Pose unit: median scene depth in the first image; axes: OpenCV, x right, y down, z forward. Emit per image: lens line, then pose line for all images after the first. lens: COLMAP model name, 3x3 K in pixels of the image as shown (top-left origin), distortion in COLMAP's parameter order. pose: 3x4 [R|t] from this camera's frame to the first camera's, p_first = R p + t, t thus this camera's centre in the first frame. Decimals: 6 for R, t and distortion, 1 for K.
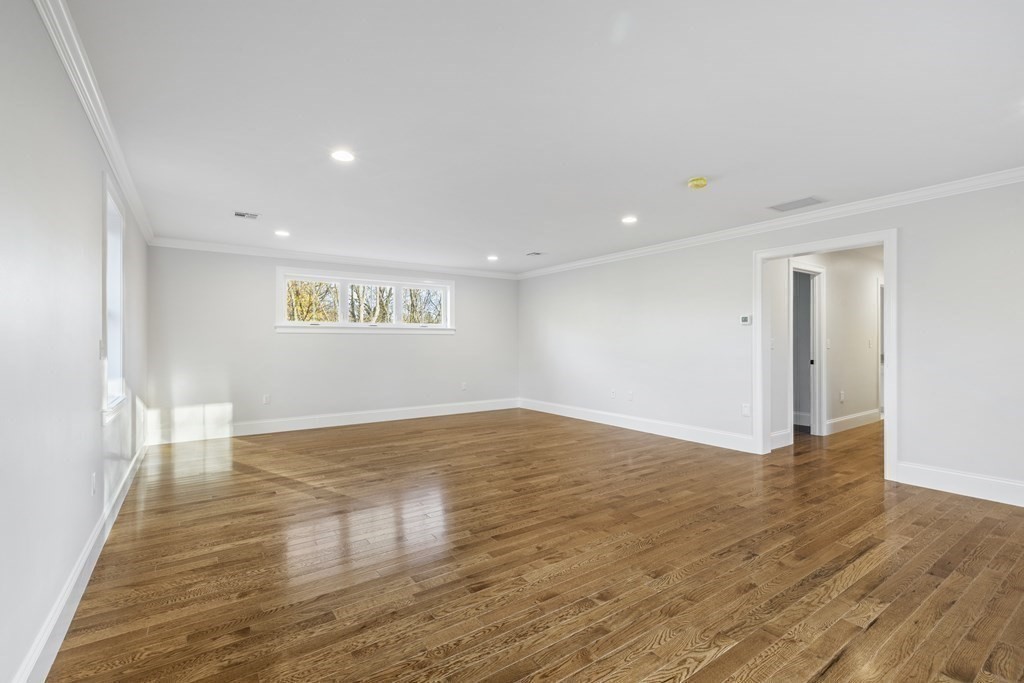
lens RADIAL K [[462.8, 0, 518.9], [0, 462.8, 341.0], [0, 0, 1]] dist [0.002320, -0.000680]
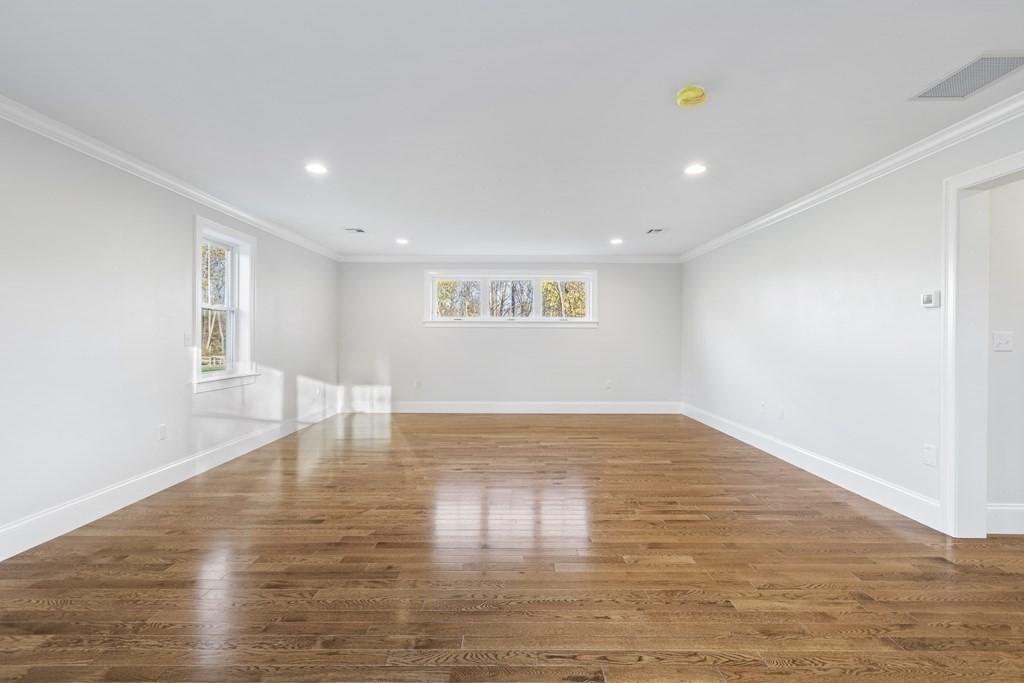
lens RADIAL K [[462.8, 0, 512.8], [0, 462.8, 339.1], [0, 0, 1]] dist [0.002320, -0.000680]
pose [[0.816501, 0.008738, -0.577277, 0.398417], [-0.003898, 0.999946, 0.009623, -0.000055], [0.577330, -0.005607, 0.816491, 0.222148]]
